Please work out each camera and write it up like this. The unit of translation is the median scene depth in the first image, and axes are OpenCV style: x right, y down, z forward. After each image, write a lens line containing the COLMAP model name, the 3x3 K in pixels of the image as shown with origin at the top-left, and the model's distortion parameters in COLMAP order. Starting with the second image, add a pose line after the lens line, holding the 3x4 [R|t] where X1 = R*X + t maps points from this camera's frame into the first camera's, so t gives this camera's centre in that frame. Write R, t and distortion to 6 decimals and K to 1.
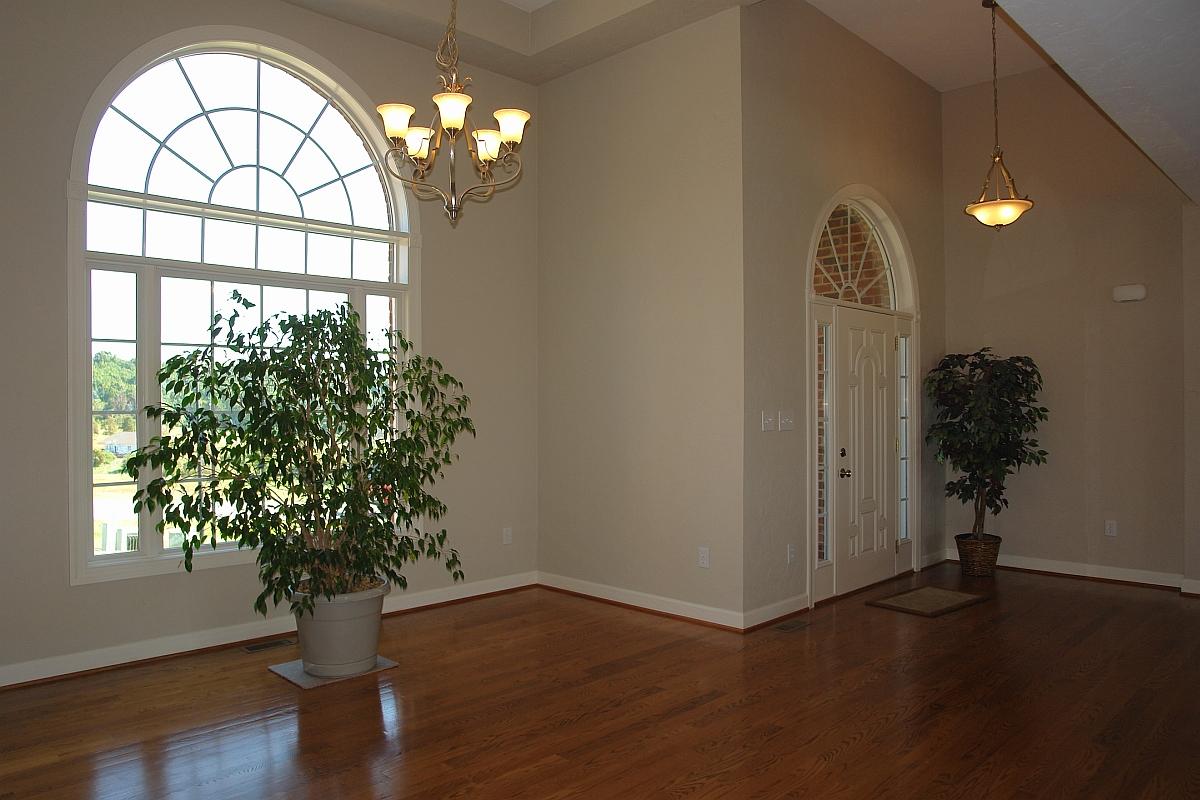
lens RADIAL K [[823.8, 0, 604.8], [0, 823.8, 398.4], [0, 0, 1]] dist [-0.073076, 0.014012]
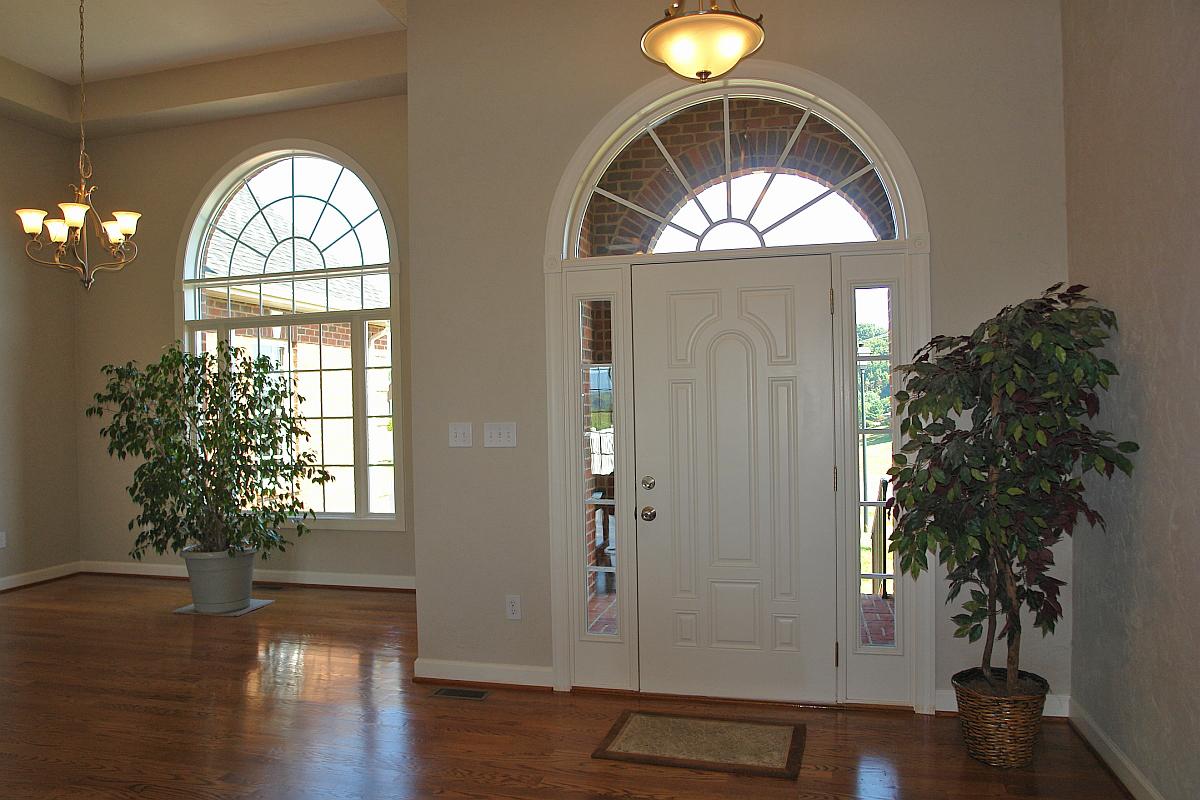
lens RADIAL K [[823.8, 0, 604.9], [0, 823.8, 411.4], [0, 0, 1]] dist [-0.073076, 0.014012]
pose [[0.508336, -0.004072, -0.861149, 0.995996], [0.025546, 0.999620, 0.010353, 0.002541], [0.860780, -0.027261, 0.508247, 0.744203]]
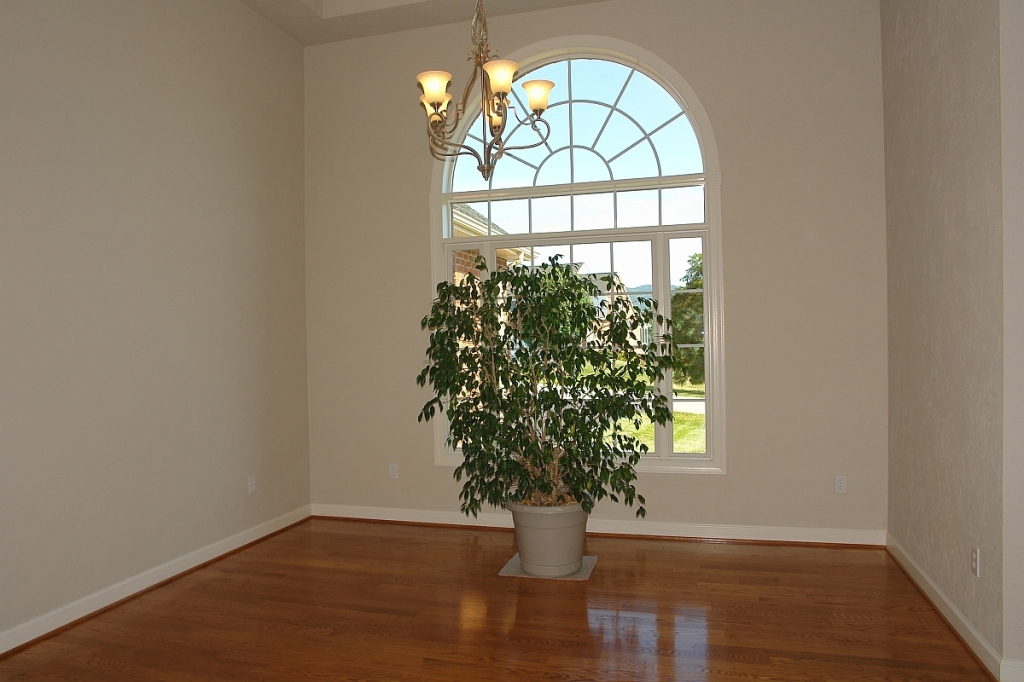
lens RADIAL K [[703.0, 0, 515.2], [0, 703.0, 347.1], [0, 0, 1]] dist [-0.073076, 0.014012]
pose [[0.491162, -0.000042, -0.871068, 0.443292], [0.021212, 0.999704, 0.011912, 0.000670], [0.870810, -0.024328, 0.491018, 0.398407]]
